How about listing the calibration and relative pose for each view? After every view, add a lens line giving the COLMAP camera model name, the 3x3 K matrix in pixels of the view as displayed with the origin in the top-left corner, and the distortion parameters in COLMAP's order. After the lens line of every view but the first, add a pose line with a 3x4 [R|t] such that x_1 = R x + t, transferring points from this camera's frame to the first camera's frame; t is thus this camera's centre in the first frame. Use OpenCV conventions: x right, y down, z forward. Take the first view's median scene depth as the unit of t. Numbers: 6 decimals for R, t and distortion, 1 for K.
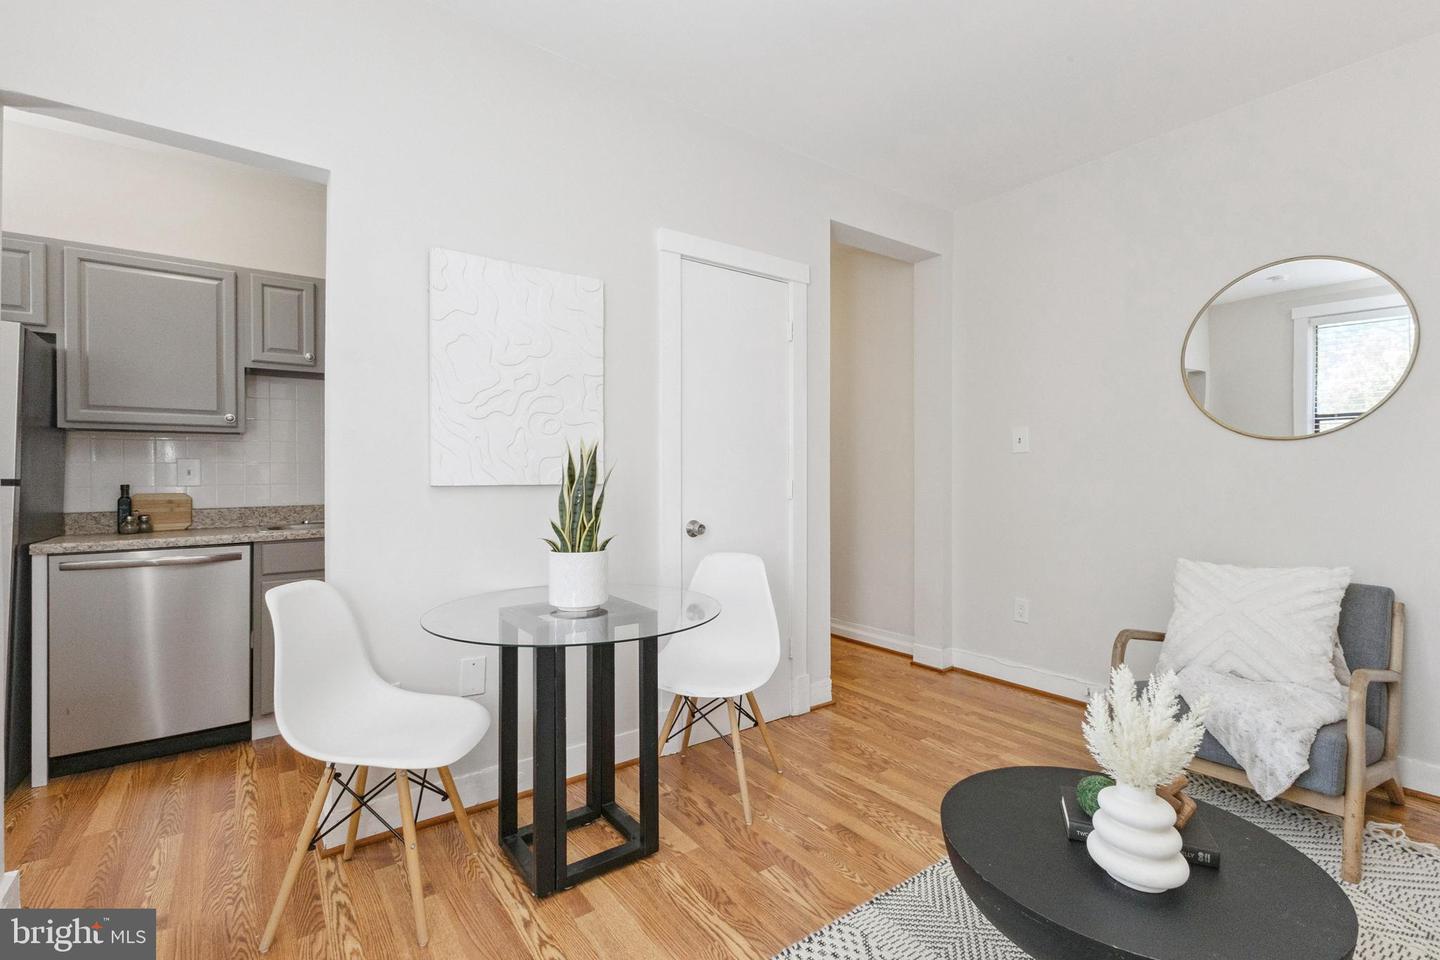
lens RADIAL K [[652.9, 0, 733.7], [0, 652.9, 471.1], [0, 0, 1]] dist [0.015635, -0.003908]
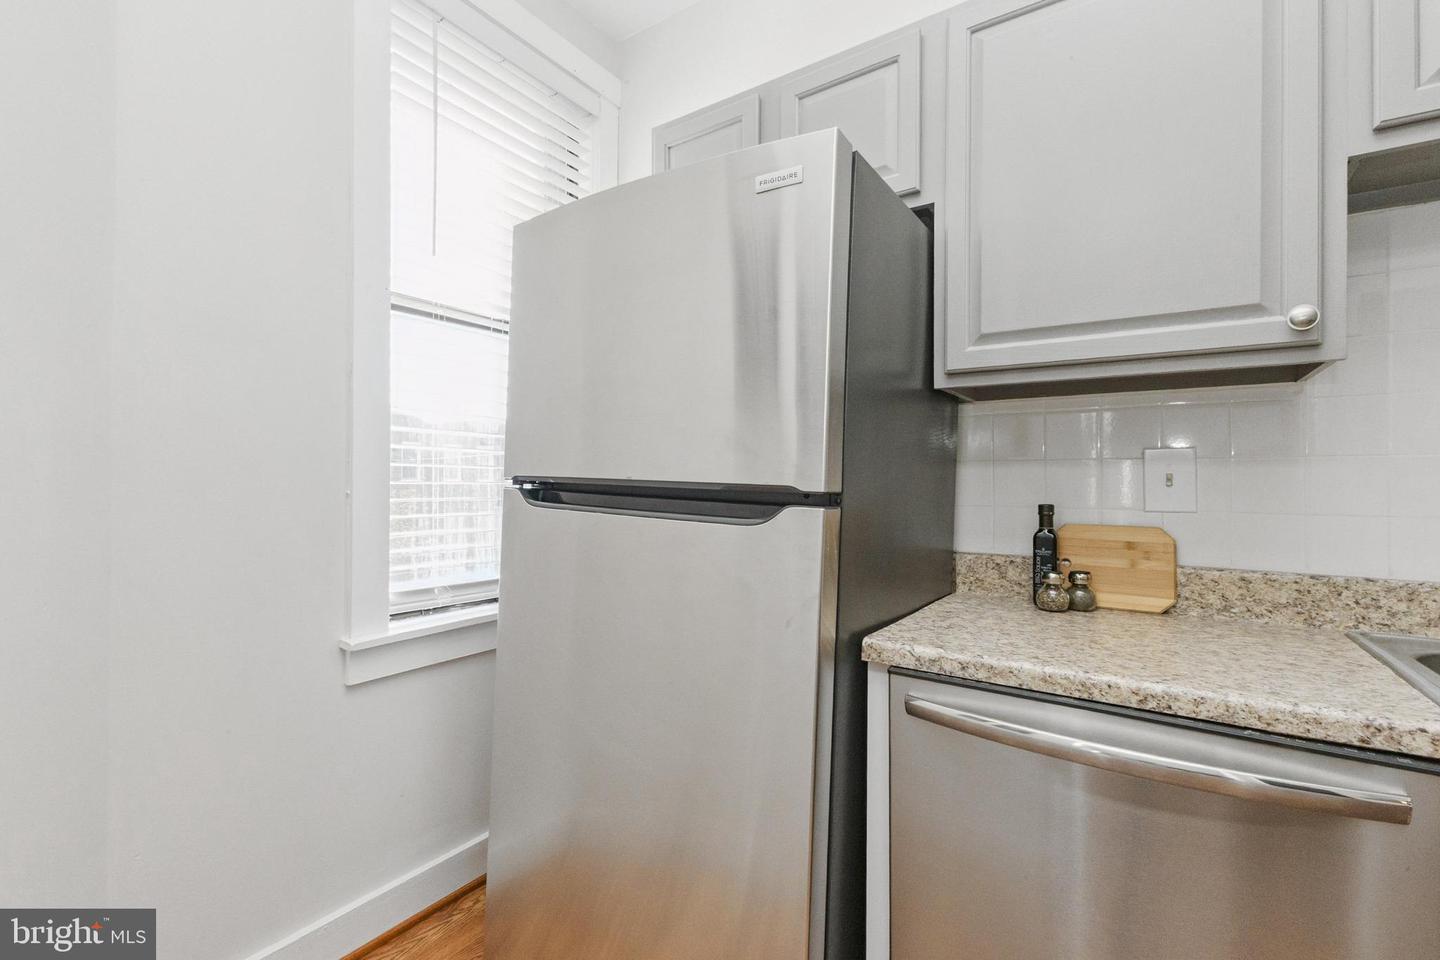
lens RADIAL K [[652.9, 0, 701.9], [0, 652.9, 470.8], [0, 0, 1]] dist [0.015635, -0.003908]
pose [[0.313307, -0.002950, -0.949647, -0.547905], [-0.007490, 0.999956, -0.005578, 0.000928], [0.949622, 0.008861, 0.313271, 0.612435]]
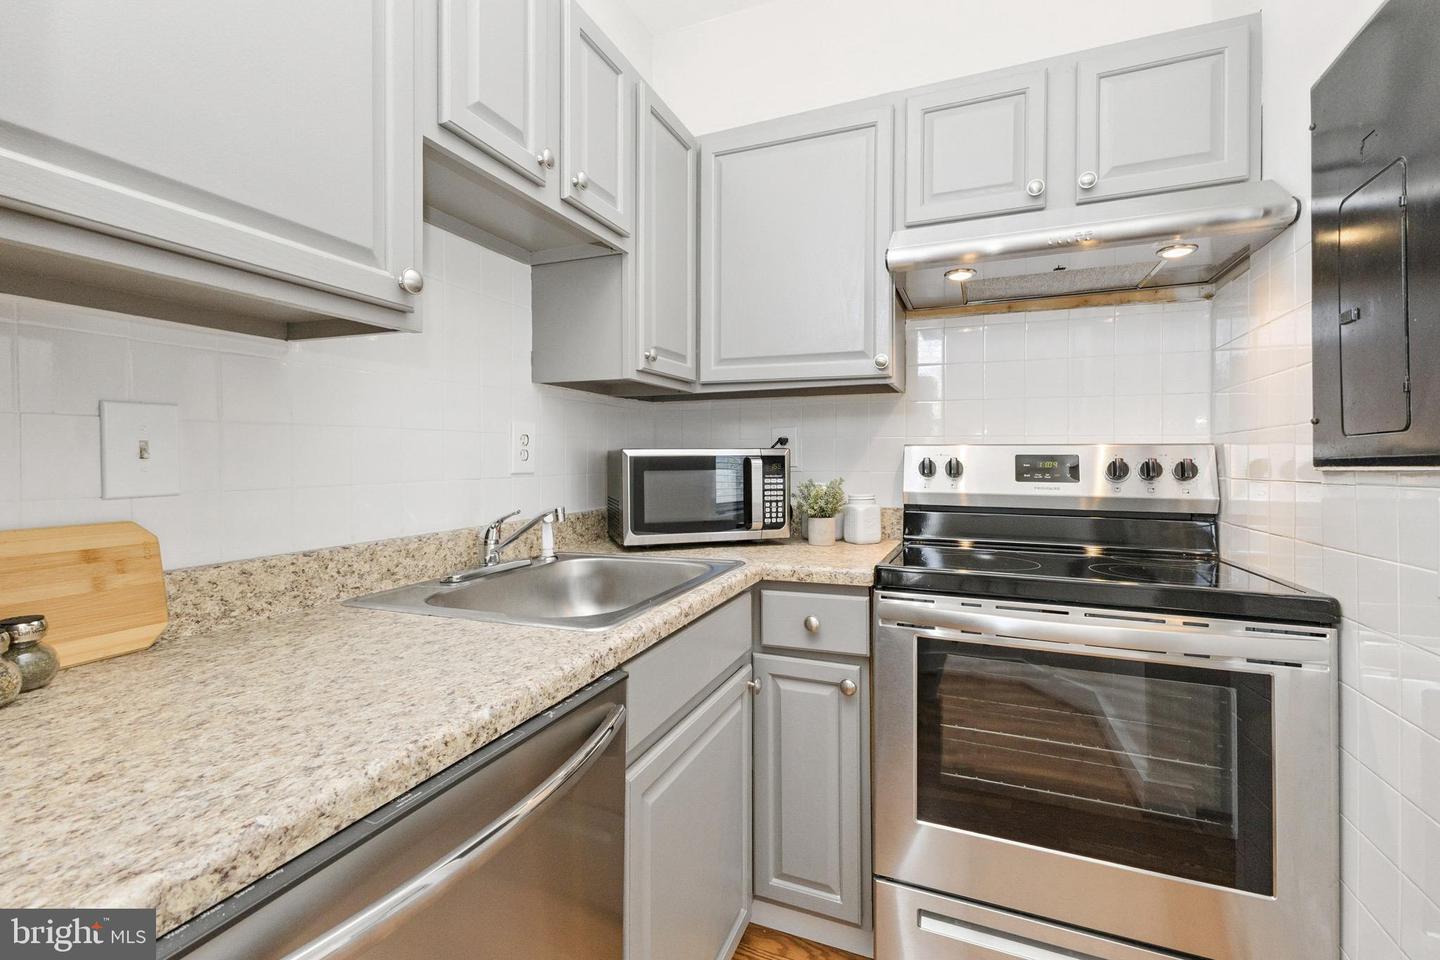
lens RADIAL K [[627.5, 0, 718.1], [0, 627.5, 461.6], [0, 0, 1]] dist [0.013702, -0.004487]
pose [[0.853299, 0.004094, 0.521405, -0.804302], [-0.009363, 0.999928, 0.007471, 0.002930], [-0.521337, -0.011257, 0.853276, 0.665617]]
